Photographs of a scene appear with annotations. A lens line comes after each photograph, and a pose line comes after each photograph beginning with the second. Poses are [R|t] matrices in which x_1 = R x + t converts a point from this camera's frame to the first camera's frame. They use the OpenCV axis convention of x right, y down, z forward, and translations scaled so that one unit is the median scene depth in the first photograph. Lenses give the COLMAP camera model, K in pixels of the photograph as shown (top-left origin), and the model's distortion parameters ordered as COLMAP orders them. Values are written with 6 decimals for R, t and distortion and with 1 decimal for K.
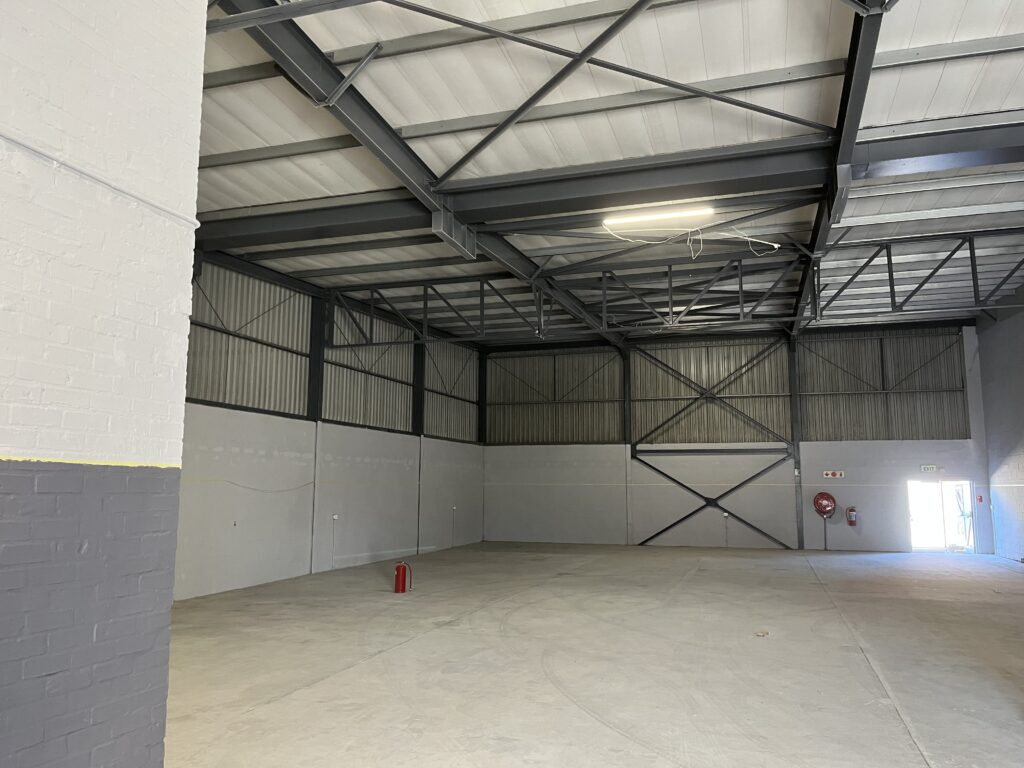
lens RADIAL K [[783.2, 0, 507.8], [0, 783.2, 380.8], [0, 0, 1]] dist [0.036438, -0.060584]
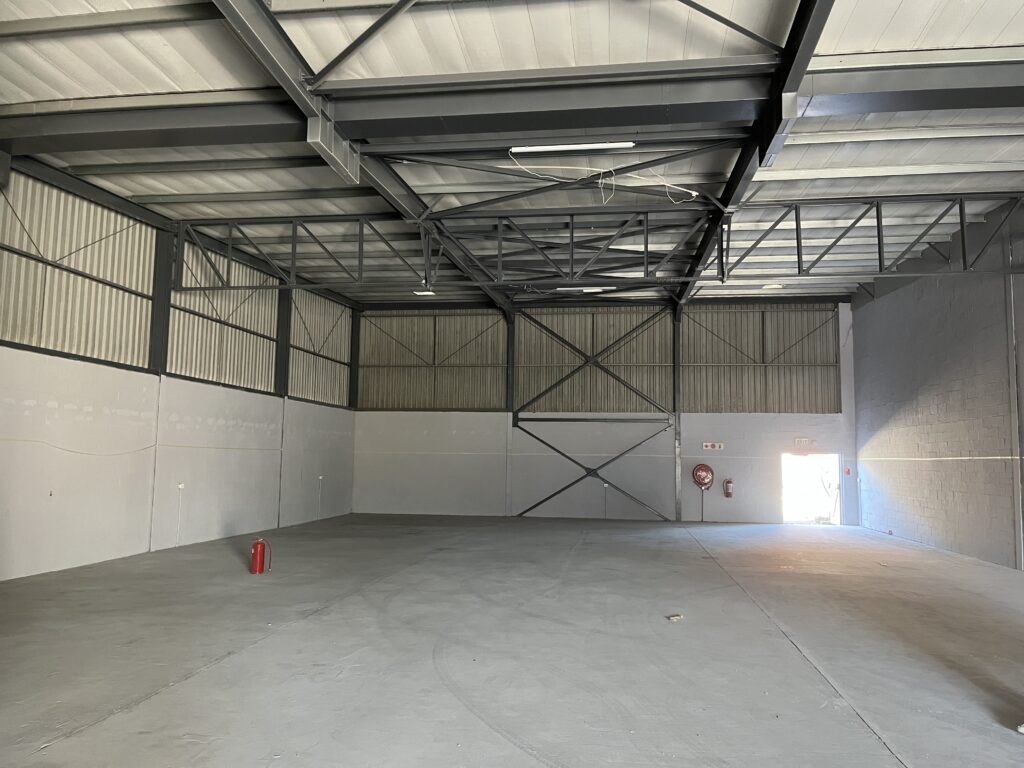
lens RADIAL K [[783.2, 0, 512.6], [0, 783.2, 385.9], [0, 0, 1]] dist [0.036438, -0.060584]
pose [[0.984613, 0.027462, 0.172578, -0.013876], [-0.034920, 0.998576, 0.040331, 0.017072], [-0.171224, -0.045737, 0.984170, 0.099442]]
